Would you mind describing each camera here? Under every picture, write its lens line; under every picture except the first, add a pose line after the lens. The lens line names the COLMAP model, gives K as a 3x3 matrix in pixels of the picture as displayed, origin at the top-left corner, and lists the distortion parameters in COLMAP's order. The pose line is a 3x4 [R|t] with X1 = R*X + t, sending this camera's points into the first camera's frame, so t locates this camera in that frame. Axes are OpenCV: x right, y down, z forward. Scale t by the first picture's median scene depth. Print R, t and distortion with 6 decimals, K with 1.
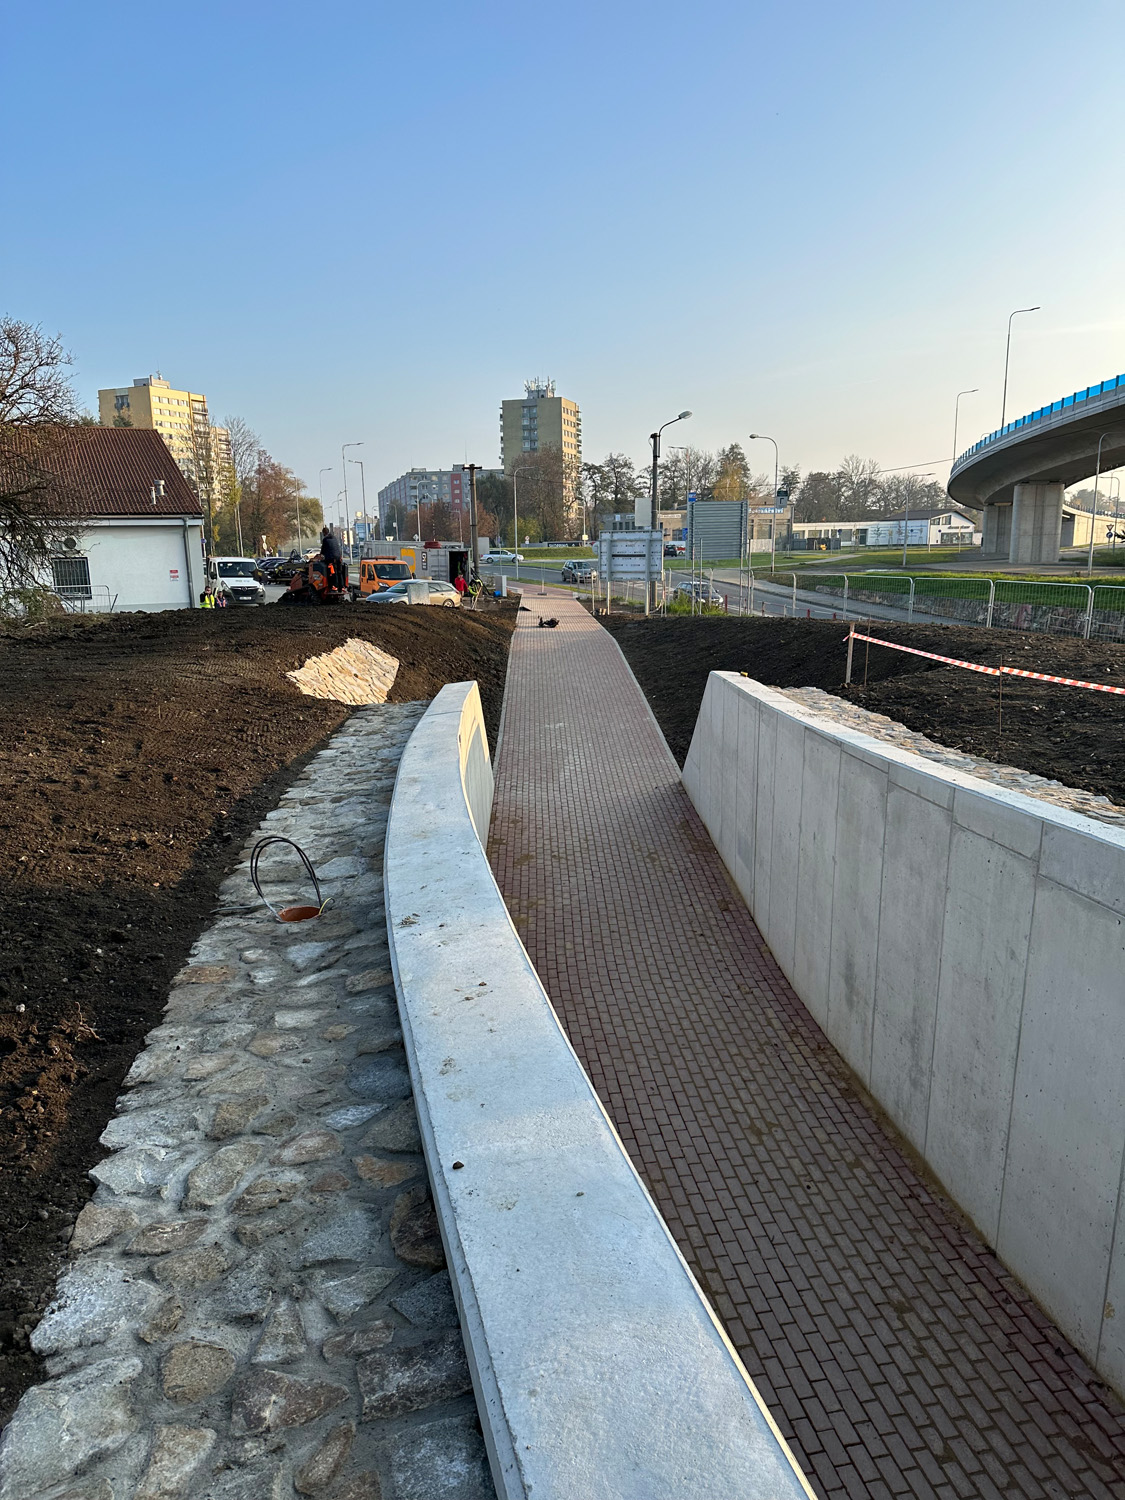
lens RADIAL K [[1038.0, 0, 562.7], [0, 1038.0, 754.2], [0, 0, 1]] dist [0.000057, 0.000102]
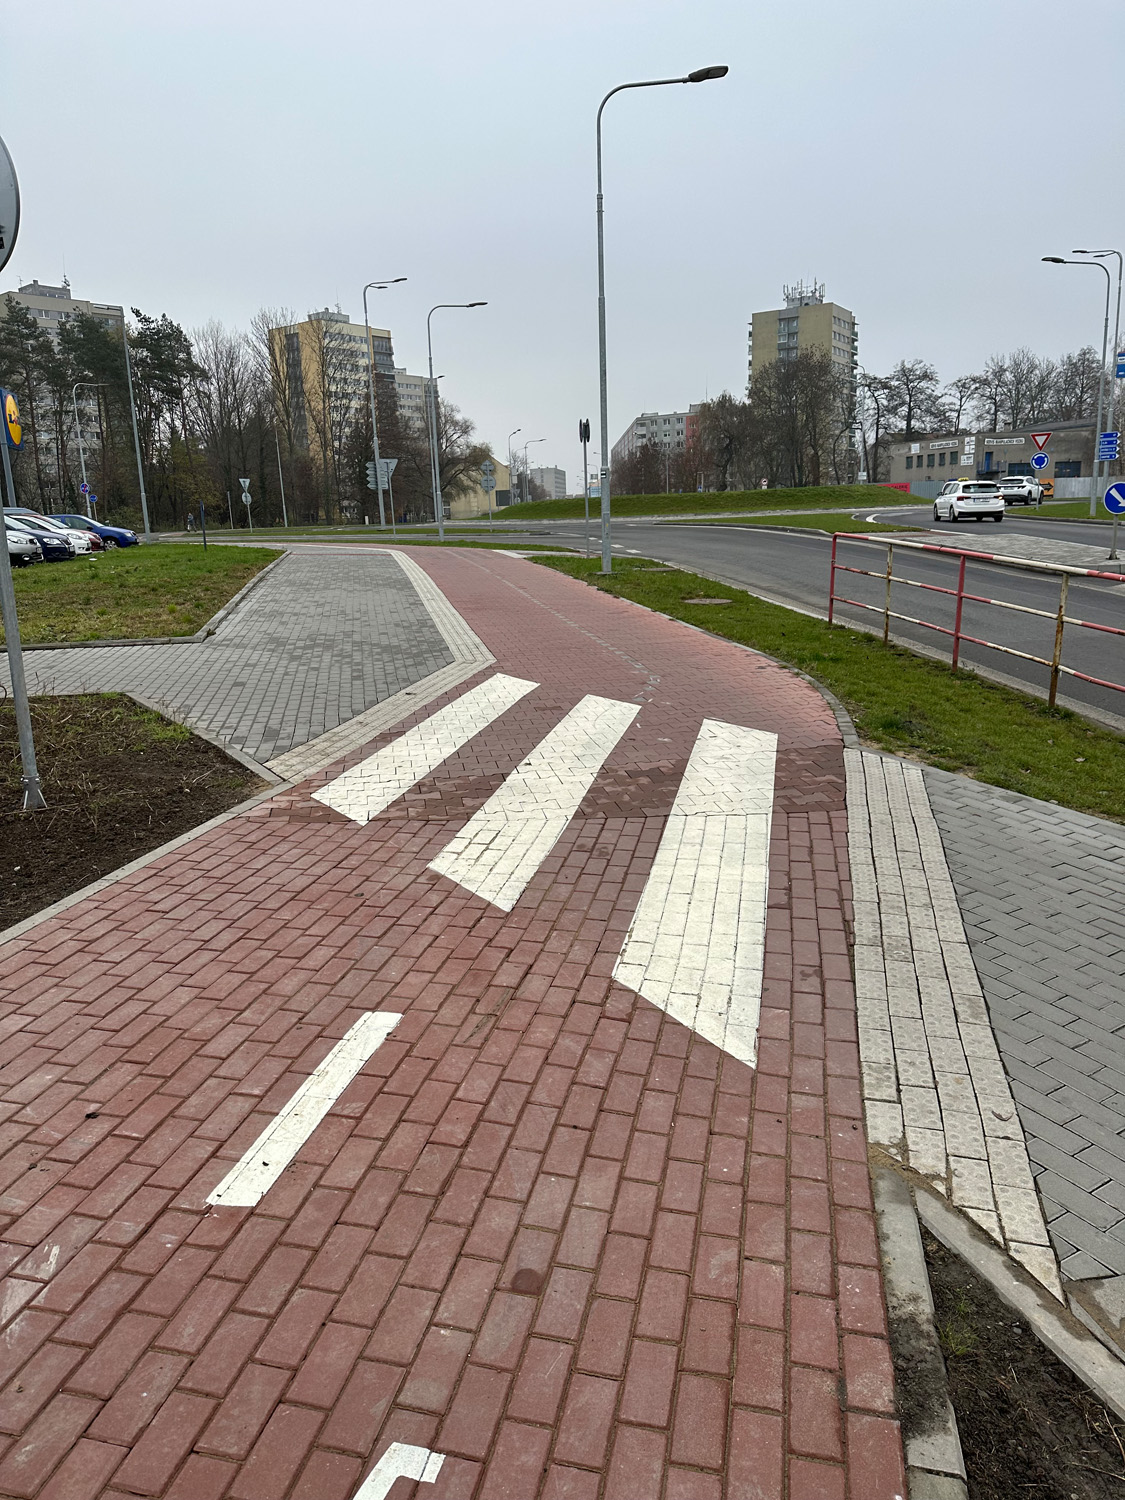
lens RADIAL K [[1038.0, 0, 557.9], [0, 1038.0, 744.5], [0, 0, 1]] dist [0.000057, 0.000102]
pose [[0.968125, 0.030742, -0.248576, 0.004033], [-0.025417, 0.999374, 0.024605, -0.048262], [0.249176, -0.017502, 0.968300, 0.277704]]
